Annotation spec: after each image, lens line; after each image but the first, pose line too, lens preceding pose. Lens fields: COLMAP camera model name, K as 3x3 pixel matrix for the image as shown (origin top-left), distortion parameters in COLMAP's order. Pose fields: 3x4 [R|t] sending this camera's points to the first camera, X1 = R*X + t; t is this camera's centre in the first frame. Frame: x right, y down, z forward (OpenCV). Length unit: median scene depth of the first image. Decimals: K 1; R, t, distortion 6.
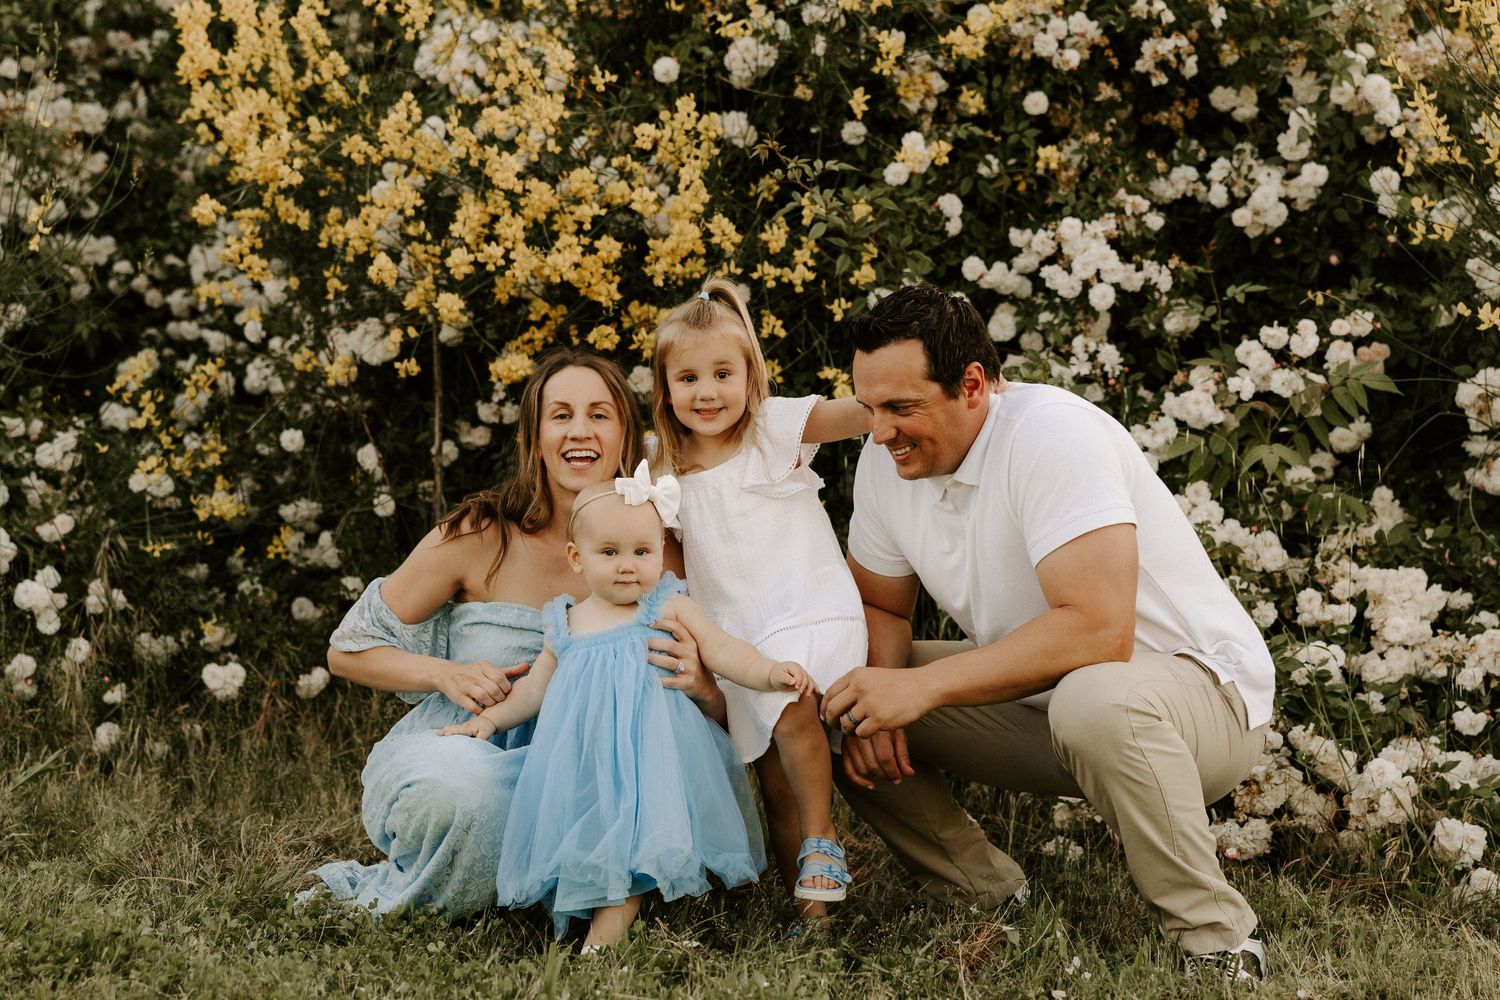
lens RADIAL K [[2958.9, 0, 586.4], [0, 2958.9, 498.3], [0, 0, 1]] dist [-0.002517, 0.239100]
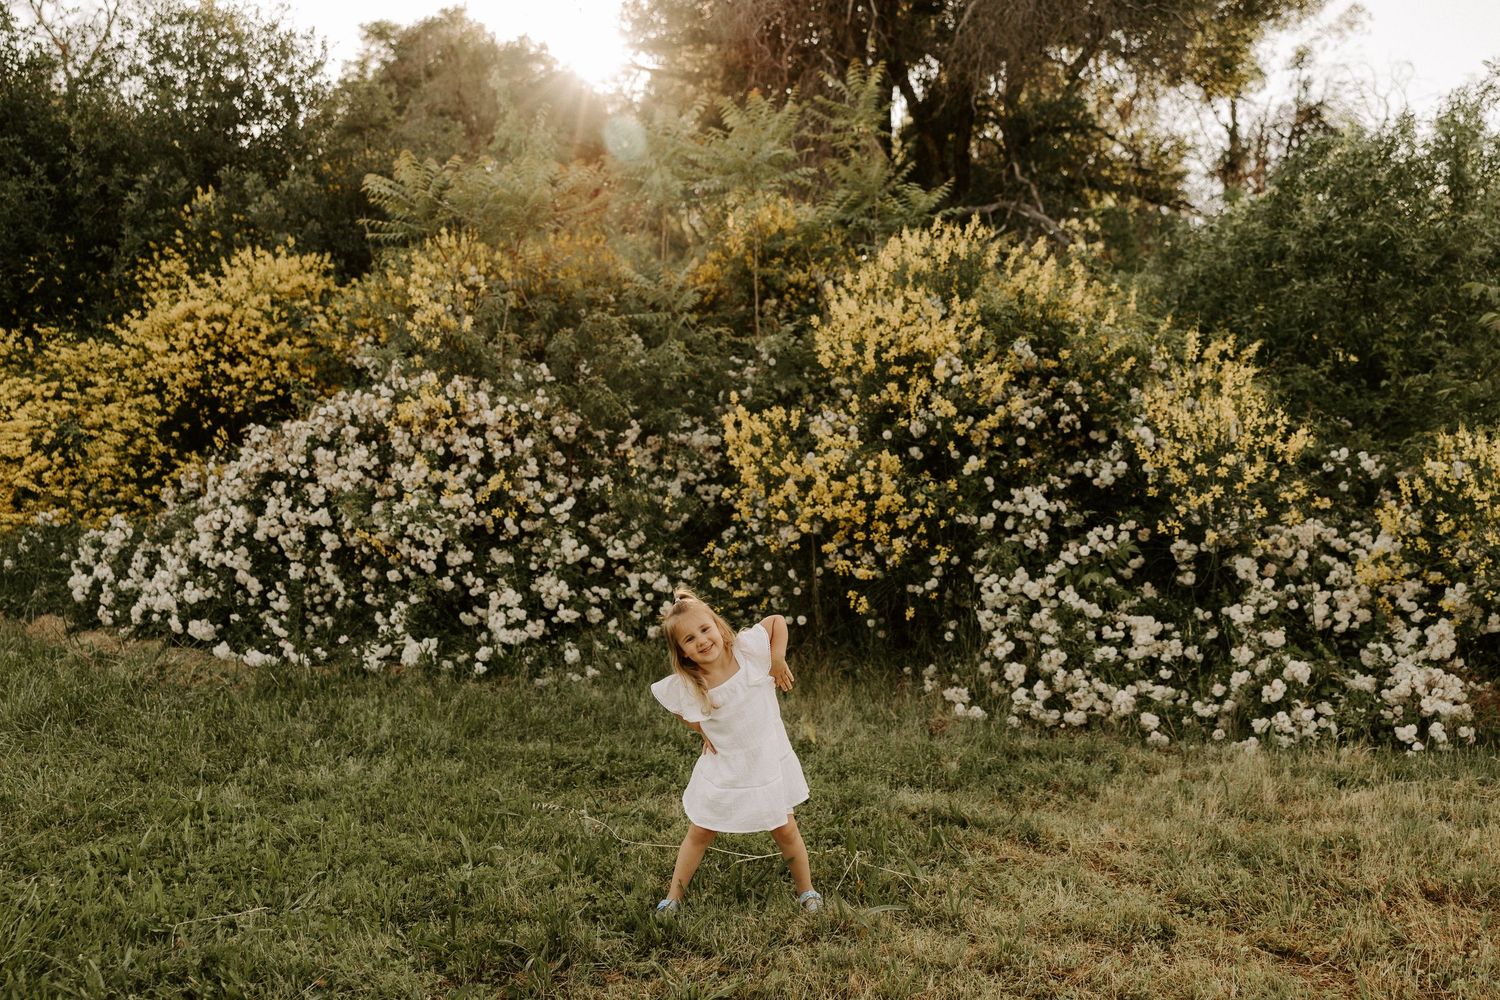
lens RADIAL K [[1207.3, 0, 752.6], [0, 1207.3, 544.2], [0, 0, 1]] dist [-0.006069, -0.001421]
pose [[0.975448, -0.031906, -0.217906, 0.156194], [0.037678, 0.999039, 0.022387, -0.075897], [0.216983, -0.030048, 0.975713, -0.151341]]
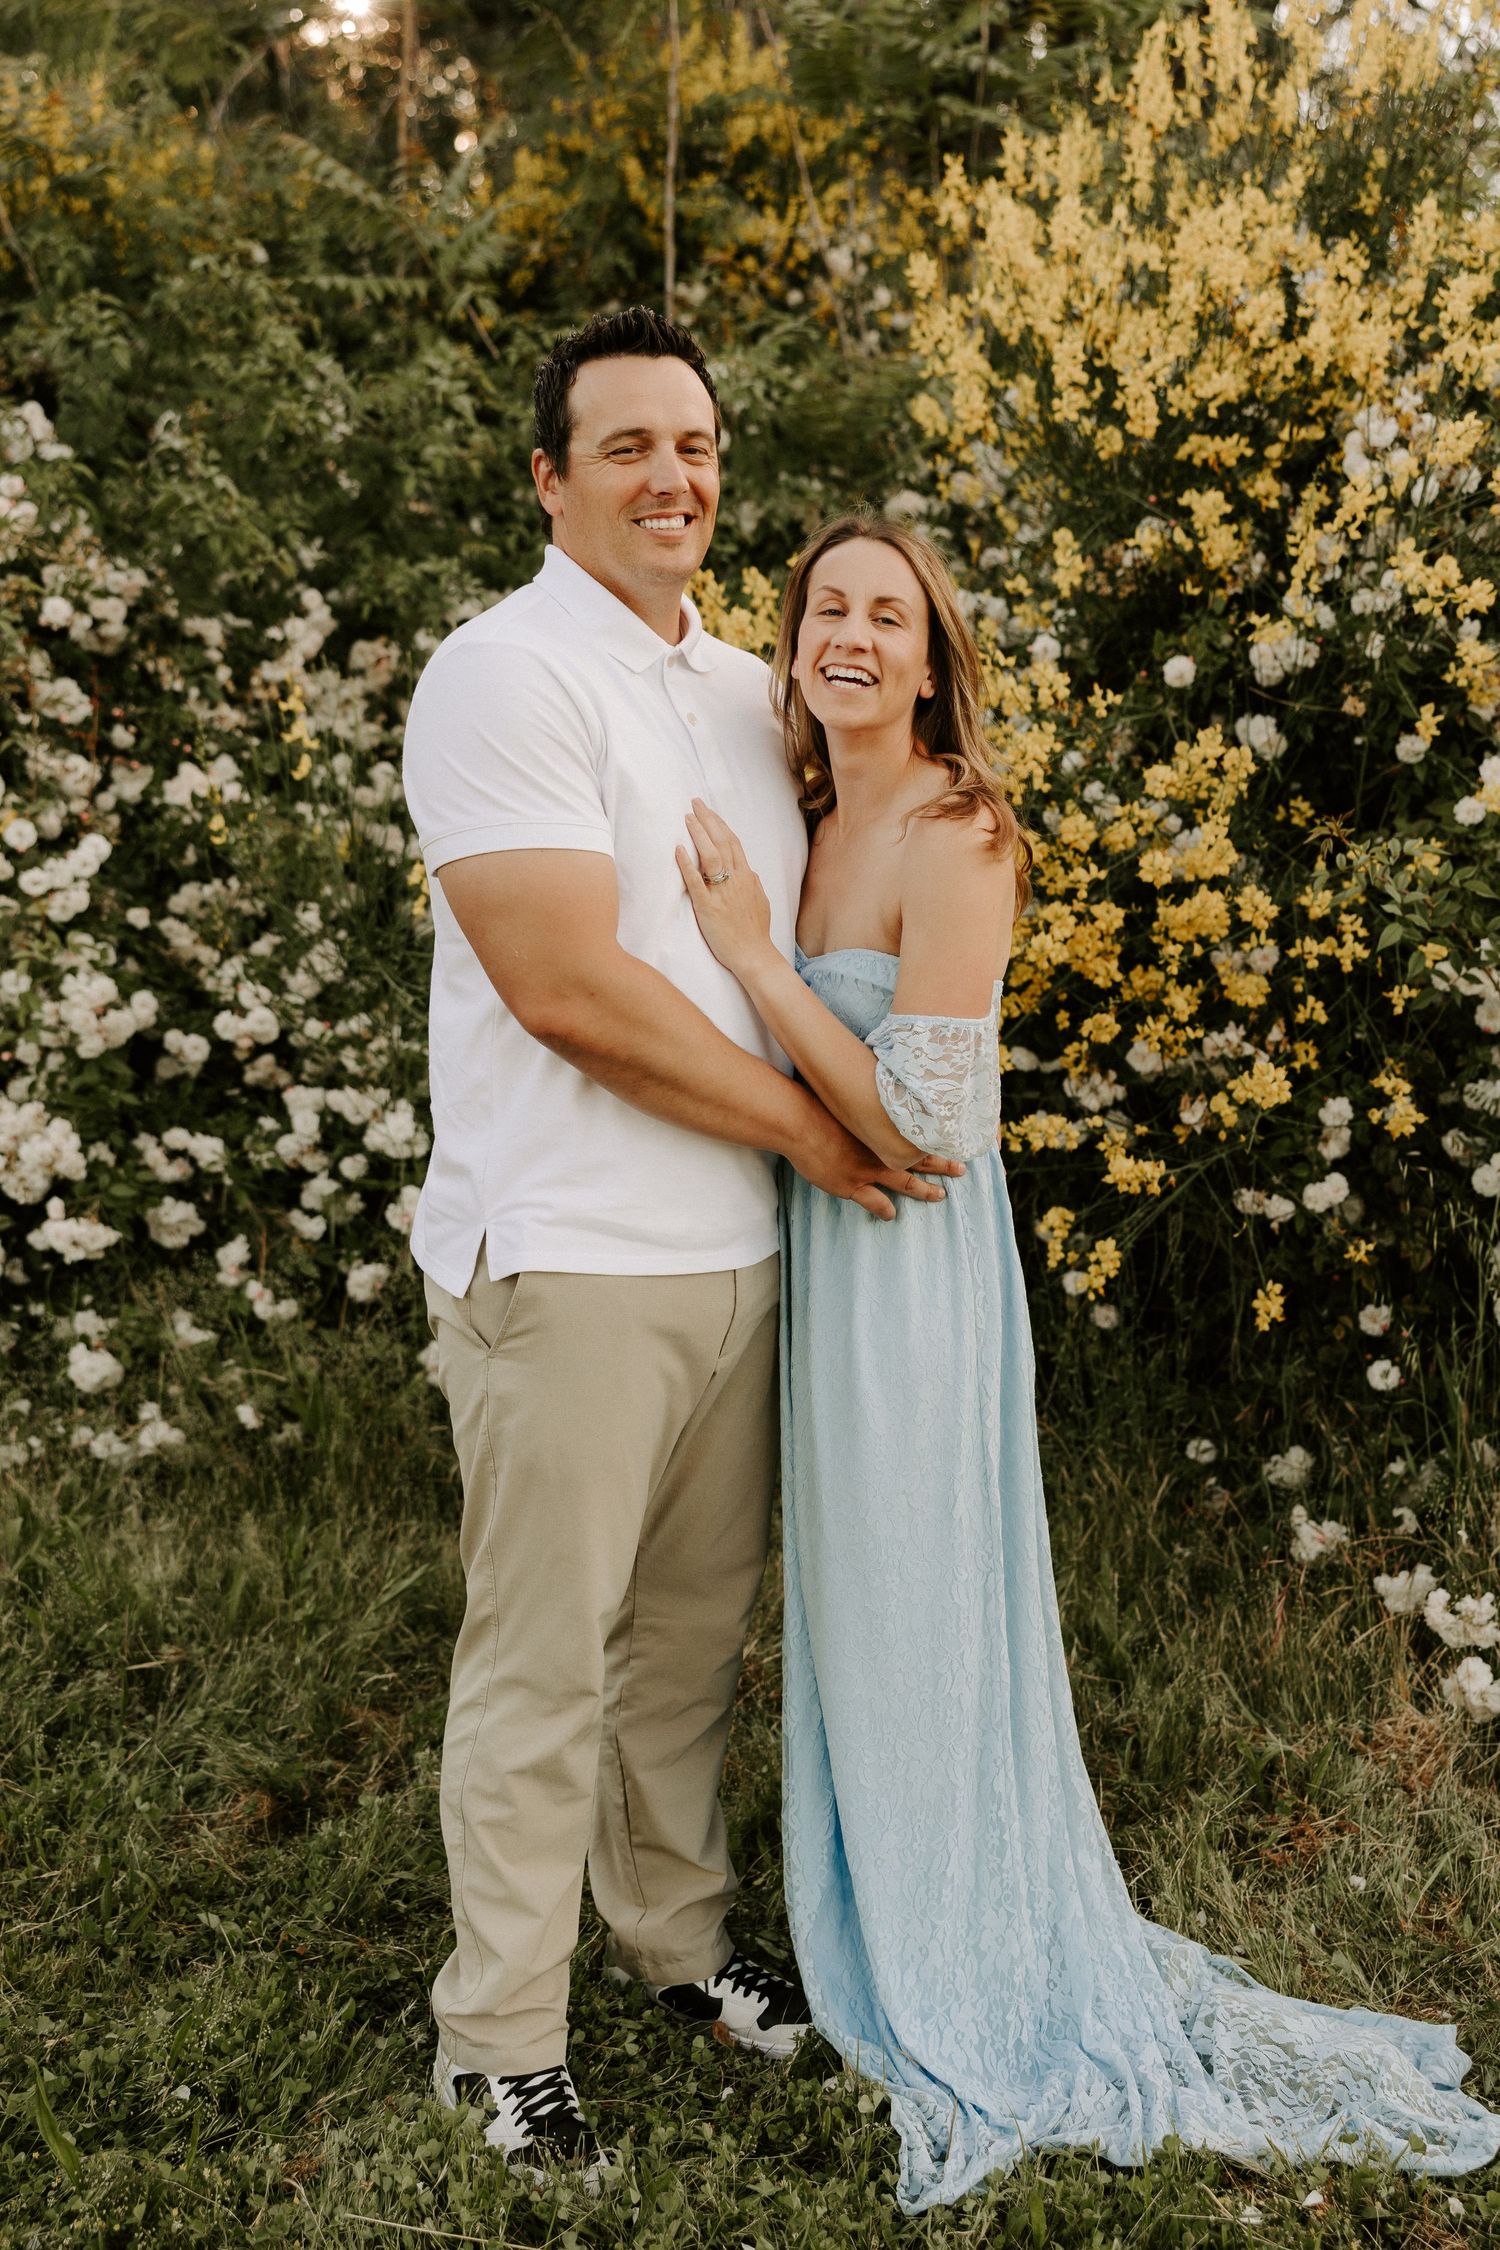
lens RADIAL K [[2240.6, 0, 786.4], [0, 2240.6, 1120.5], [0, 0, 1]] dist [-0.001730, -0.008915]
pose [[0.993161, 0.013019, -0.116021, -0.008050], [0.003224, 0.990326, 0.138724, -0.113685], [0.116705, -0.138150, 0.983511, 0.377027]]
